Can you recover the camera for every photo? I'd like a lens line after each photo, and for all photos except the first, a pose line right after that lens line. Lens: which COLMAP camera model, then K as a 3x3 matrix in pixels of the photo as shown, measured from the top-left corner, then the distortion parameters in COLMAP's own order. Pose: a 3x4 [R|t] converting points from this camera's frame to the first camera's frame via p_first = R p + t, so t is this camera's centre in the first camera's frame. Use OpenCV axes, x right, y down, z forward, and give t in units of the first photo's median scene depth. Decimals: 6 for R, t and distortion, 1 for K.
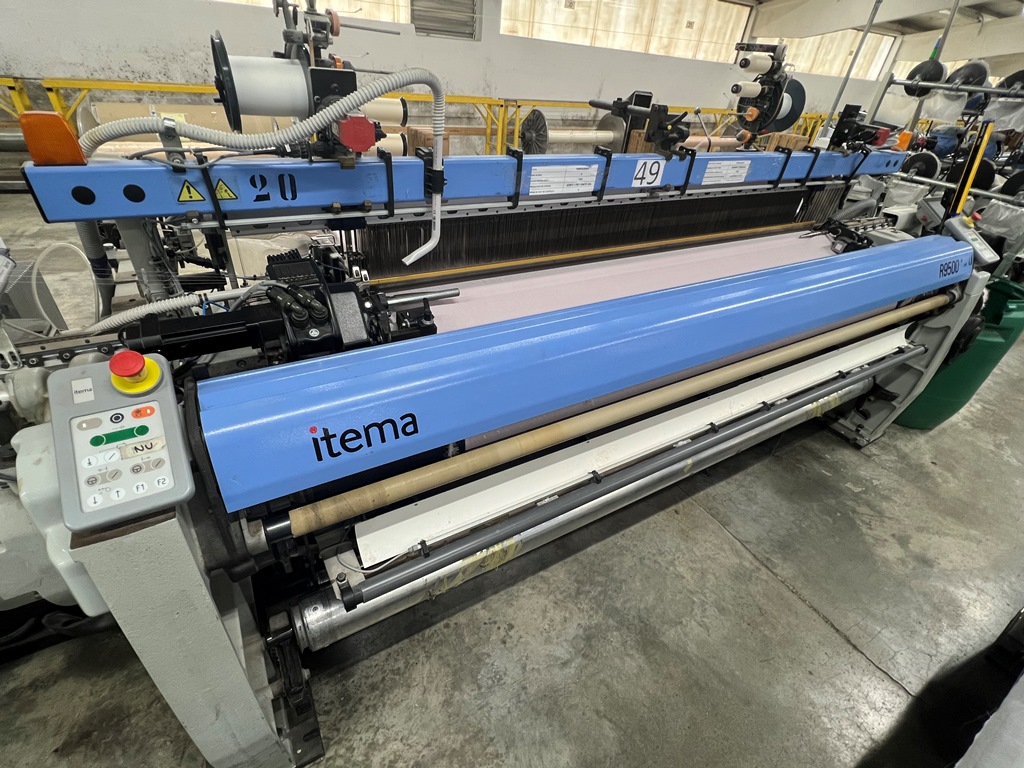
lens RADIAL K [[471.4, 0, 512.0], [0, 471.4, 384.0], [0, 0, 1]] dist [-0.013727, 0.000294]
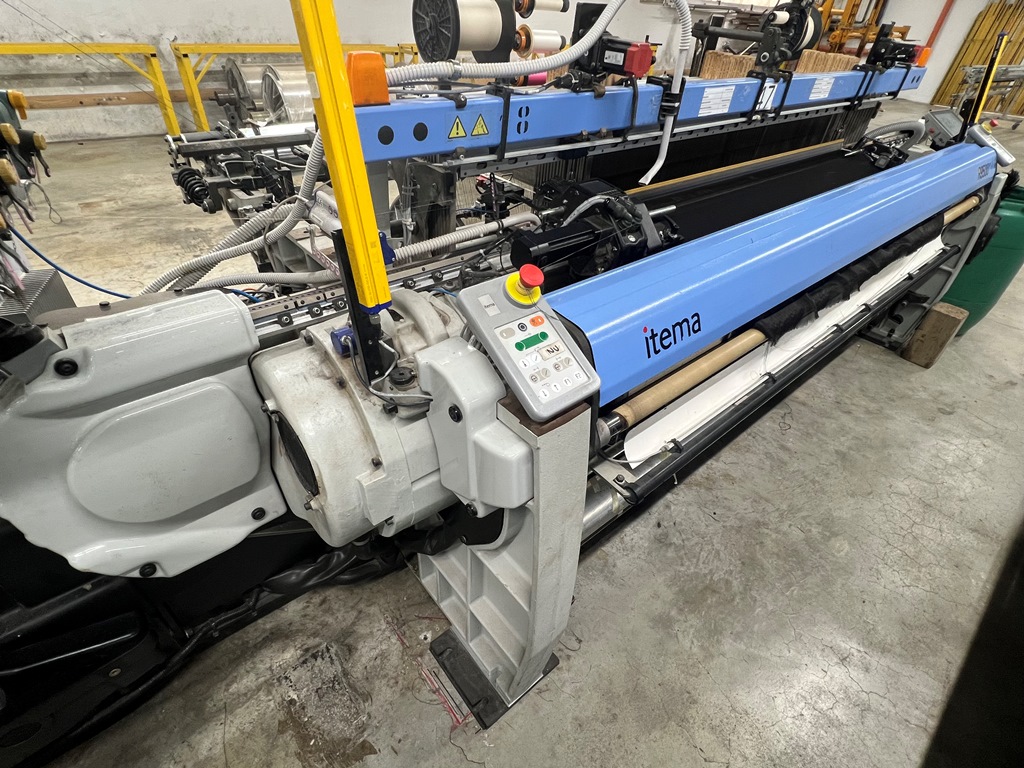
lens RADIAL K [[498.6, 0, 512.0], [0, 498.6, 384.0], [0, 0, 1]] dist [-0.015214, -0.000826]
pose [[0.985804, -0.132057, 0.103691, -0.716054], [0.126894, 0.990394, 0.054931, 0.098376], [-0.109949, -0.040993, 0.993092, -0.123962]]
